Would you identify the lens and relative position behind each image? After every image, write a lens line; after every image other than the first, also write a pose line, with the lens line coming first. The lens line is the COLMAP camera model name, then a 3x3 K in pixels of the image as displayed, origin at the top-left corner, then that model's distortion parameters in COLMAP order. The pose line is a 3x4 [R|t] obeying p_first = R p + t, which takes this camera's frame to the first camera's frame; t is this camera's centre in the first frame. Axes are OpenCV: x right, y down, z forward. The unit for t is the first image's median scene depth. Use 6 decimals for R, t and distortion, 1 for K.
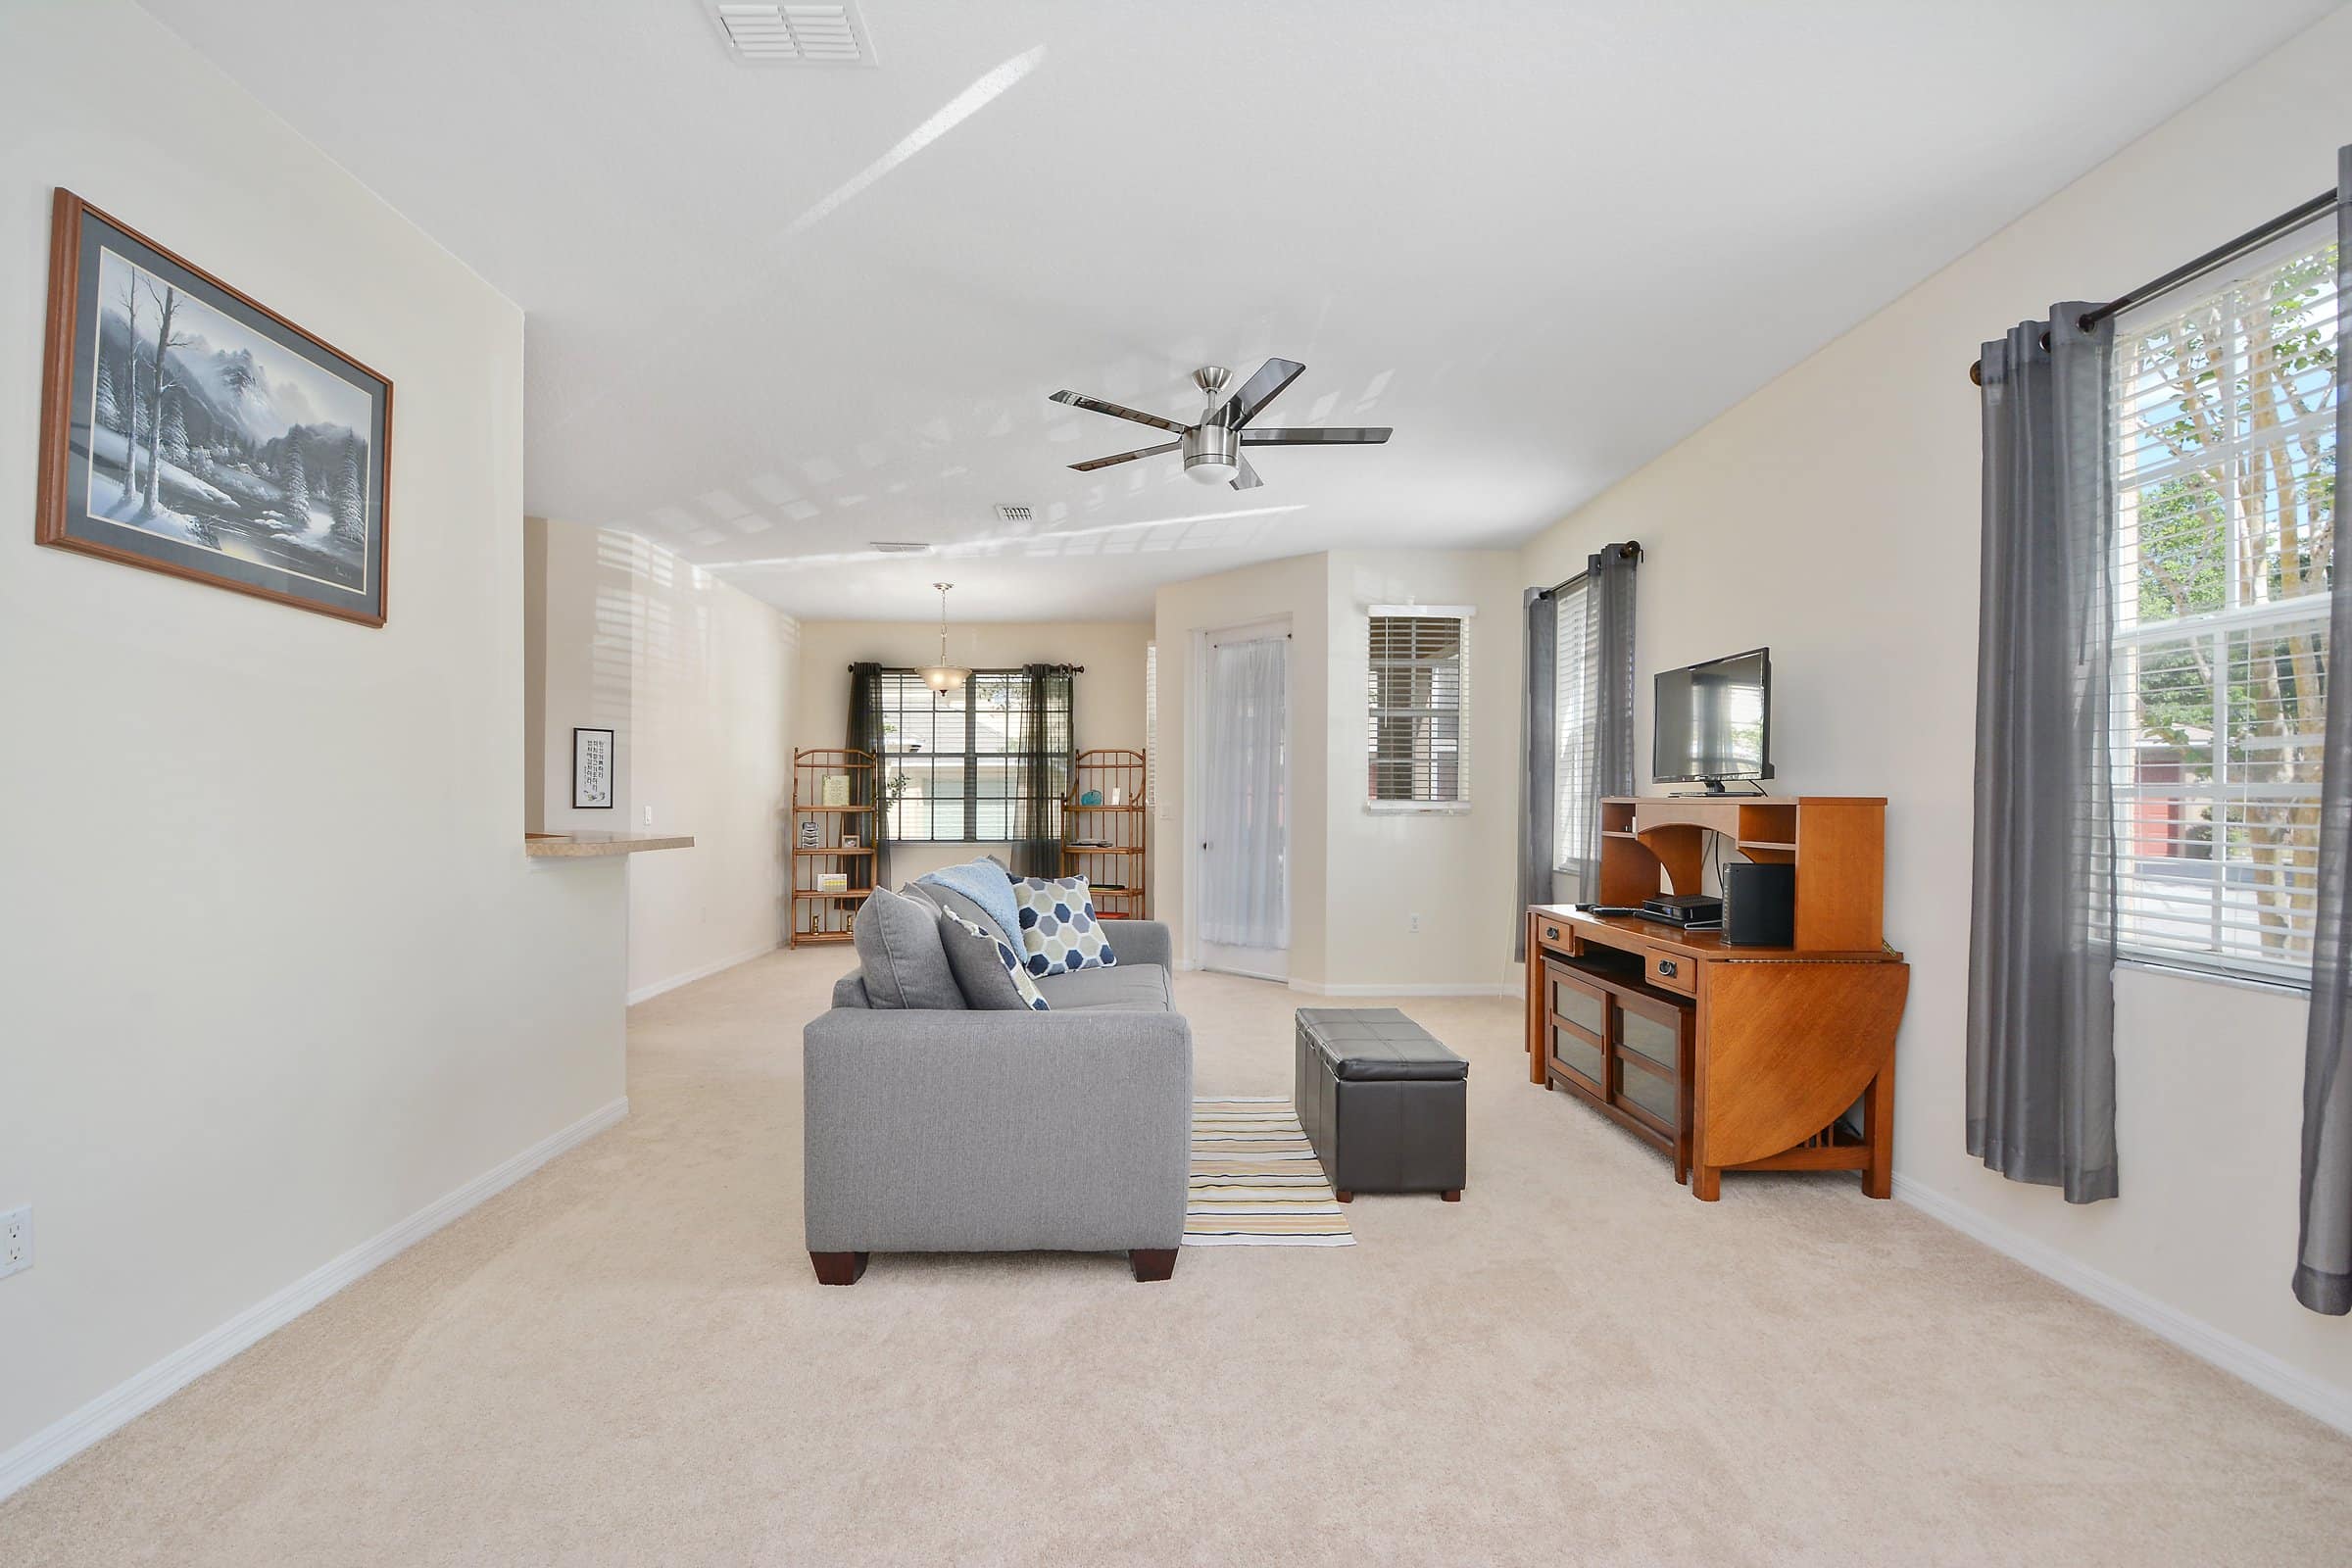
lens RADIAL K [[1024.8, 0, 1163.5], [0, 1024.8, 792.1], [0, 0, 1]] dist [0.000409, -0.016293]
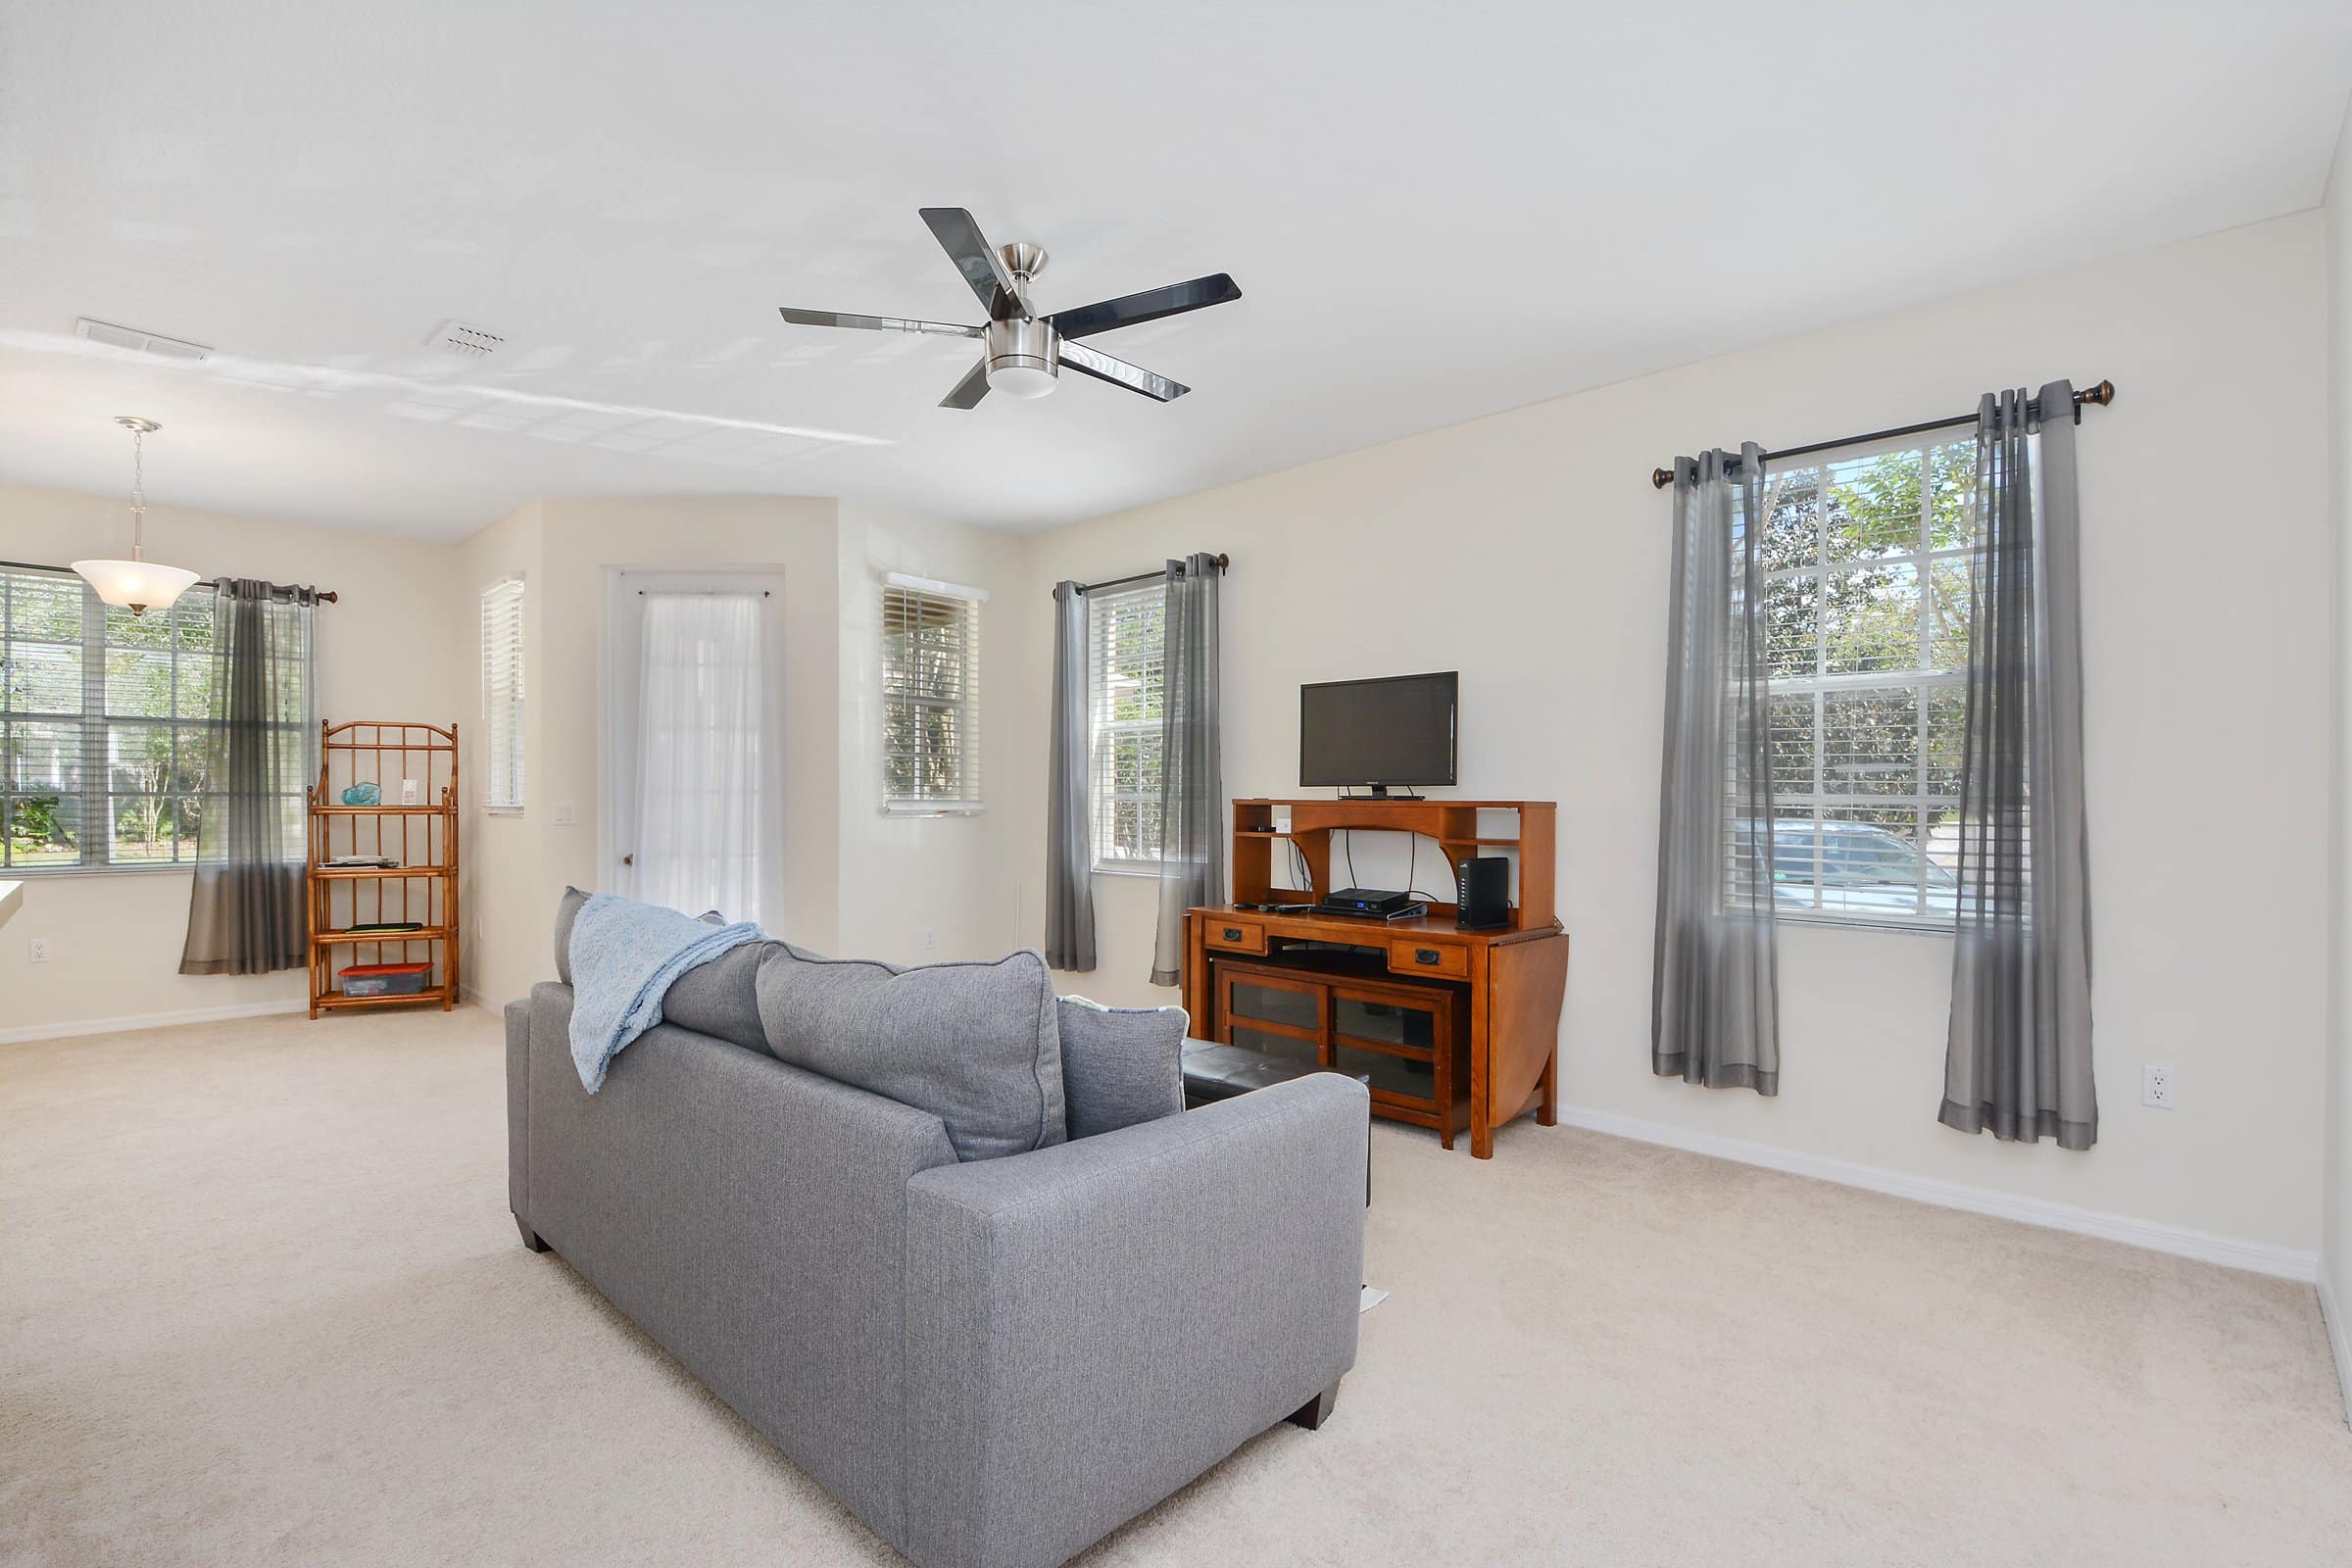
lens RADIAL K [[1064.8, 0, 1156.7], [0, 1064.8, 796.0], [0, 0, 1]] dist [0.001167, -0.018013]
pose [[0.703887, 0.007044, 0.710277, -0.610695], [-0.010837, 0.999941, 0.000822, 0.002596], [-0.710229, -0.008276, 0.703922, 0.477415]]
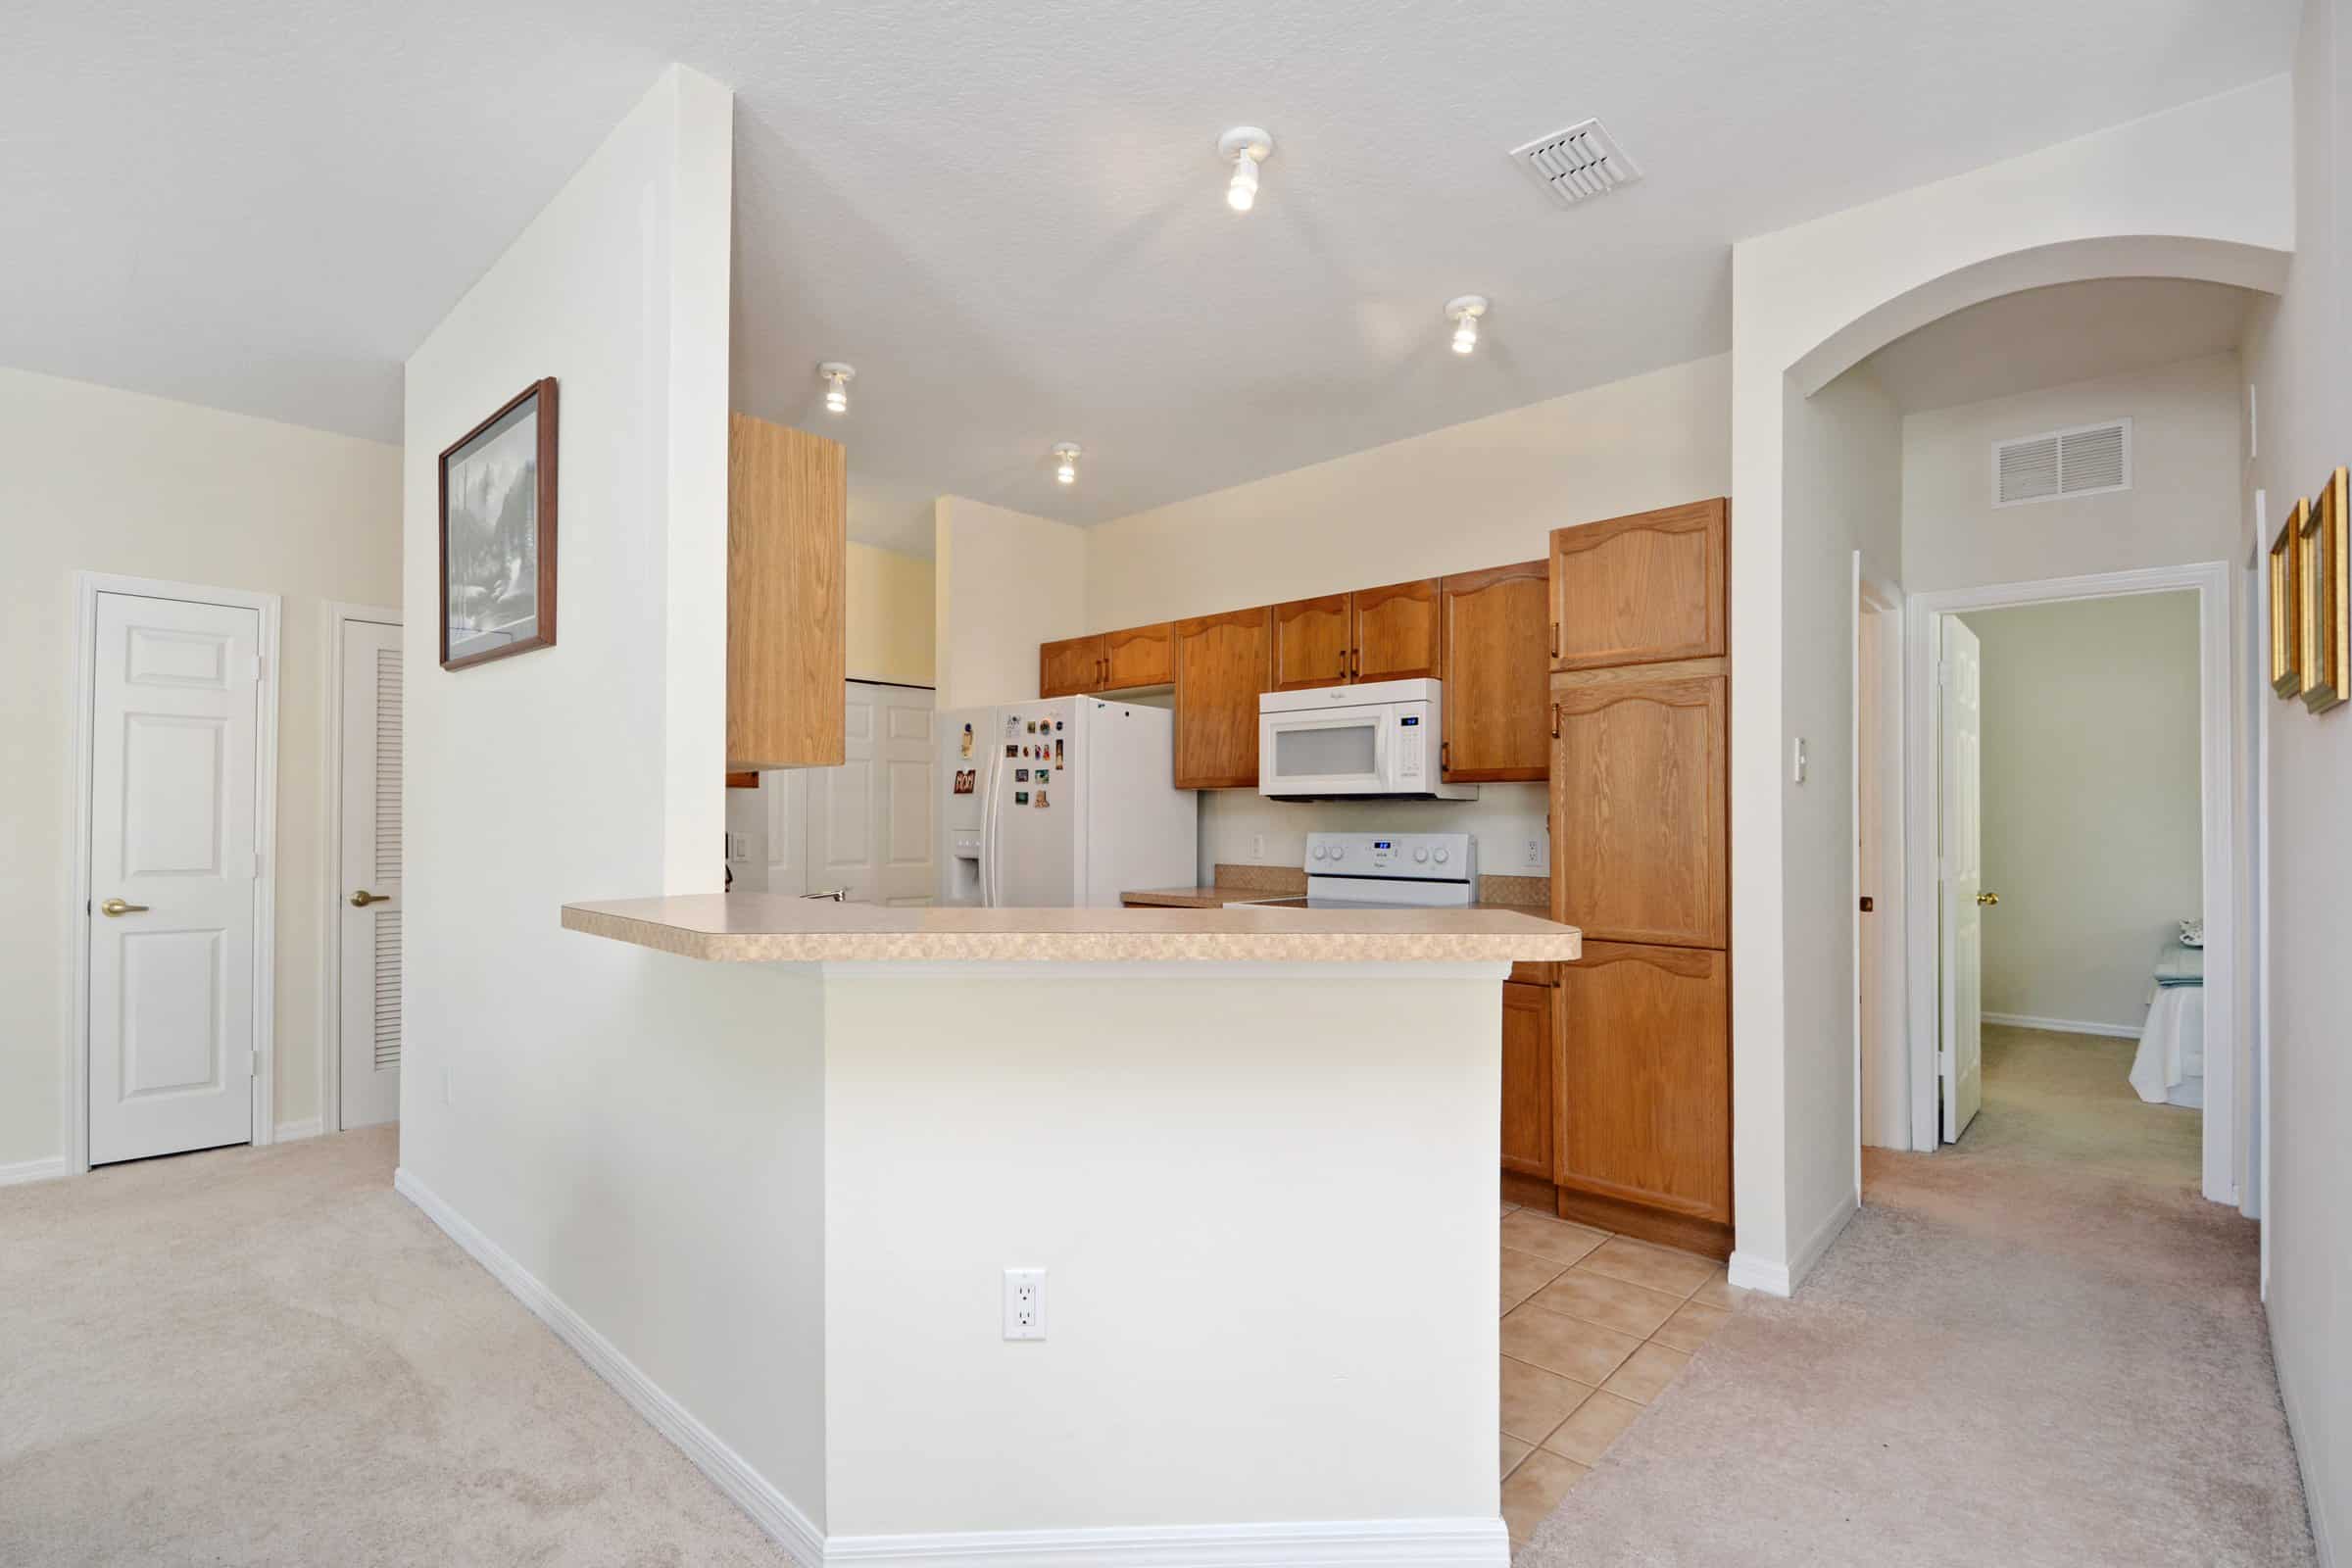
lens RADIAL K [[1115.6, 0, 1122.3], [0, 1115.6, 813.0], [0, 0, 1]] dist [0.015690, 0.000188]
pose [[-0.676951, -0.008995, -0.735973, -0.347454], [-0.000679, 0.999933, -0.011596, 0.002894], [0.736028, -0.007350, -0.676911, 2.004774]]
